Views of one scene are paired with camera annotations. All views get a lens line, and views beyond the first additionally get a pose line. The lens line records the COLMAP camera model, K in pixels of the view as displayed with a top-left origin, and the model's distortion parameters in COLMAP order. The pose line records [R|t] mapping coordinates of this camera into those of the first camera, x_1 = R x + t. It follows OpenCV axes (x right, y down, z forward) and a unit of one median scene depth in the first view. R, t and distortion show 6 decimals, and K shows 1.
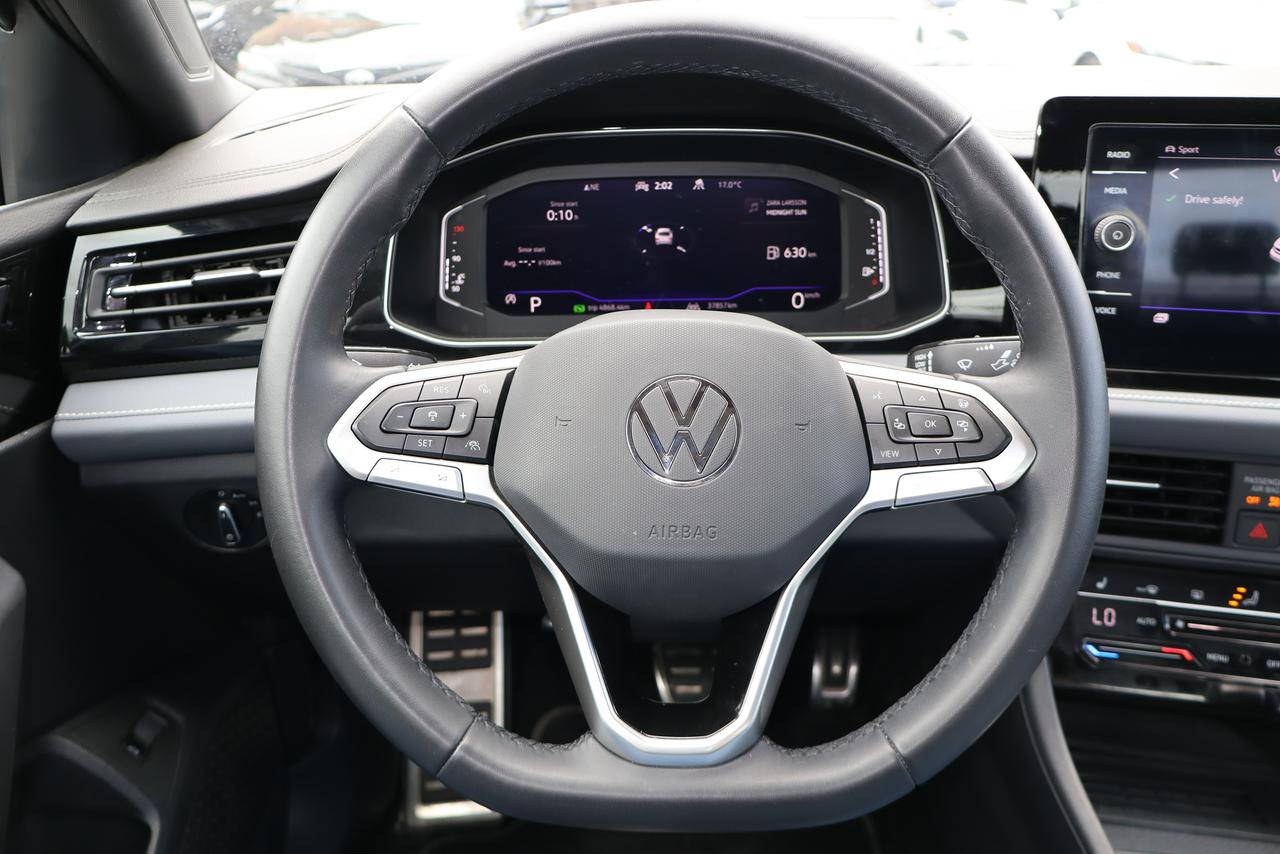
lens RADIAL K [[1104.4, 0, 640.0], [0, 1104.4, 427.0], [0, 0, 1]] dist [0.012949, -0.002211]
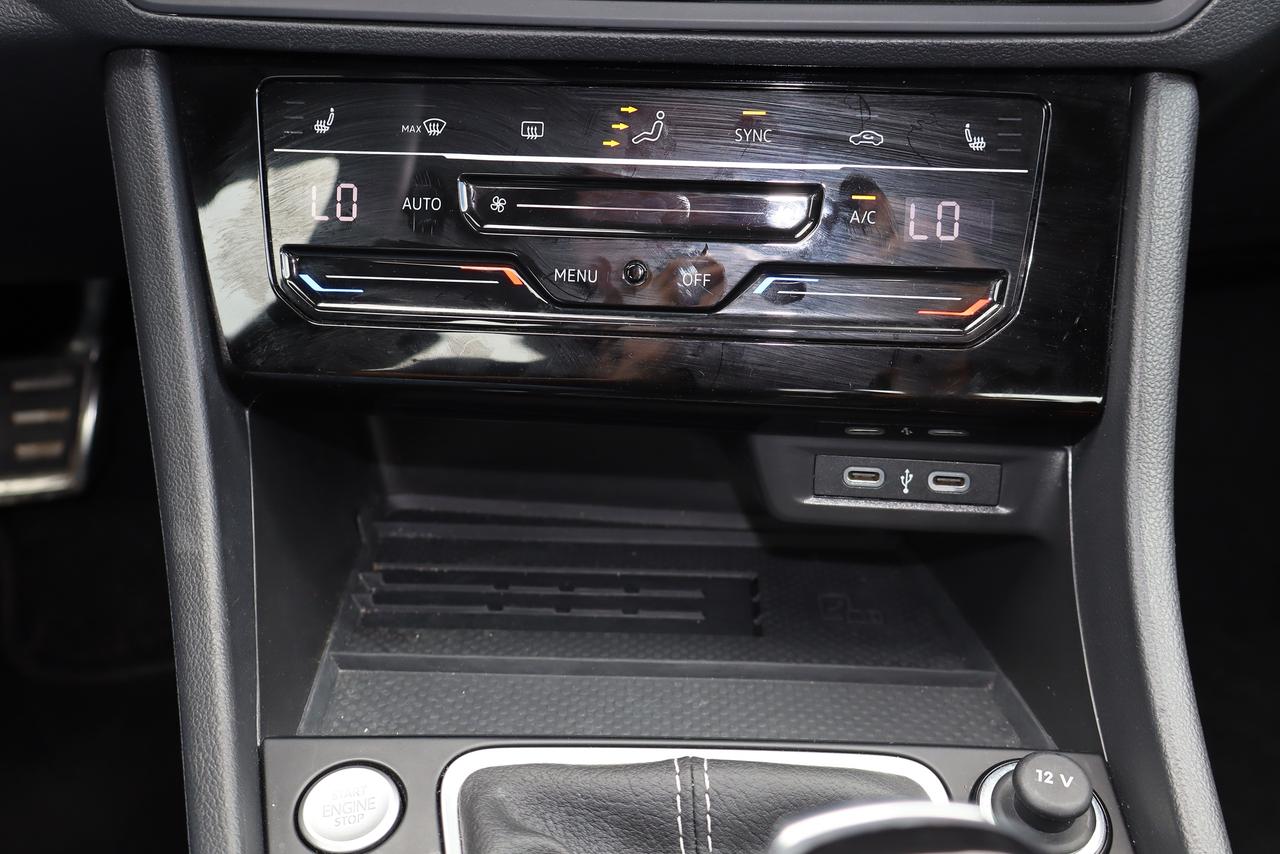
lens RADIAL K [[1417.3, 0, 640.0], [0, 1417.3, 427.0], [0, 0, 1]] dist [0.023963, -0.001926]
pose [[0.990824, -0.072853, 0.113847, 0.574147], [0.049305, 0.979076, 0.197431, 0.190318], [-0.125848, -0.190007, 0.973684, 0.553012]]
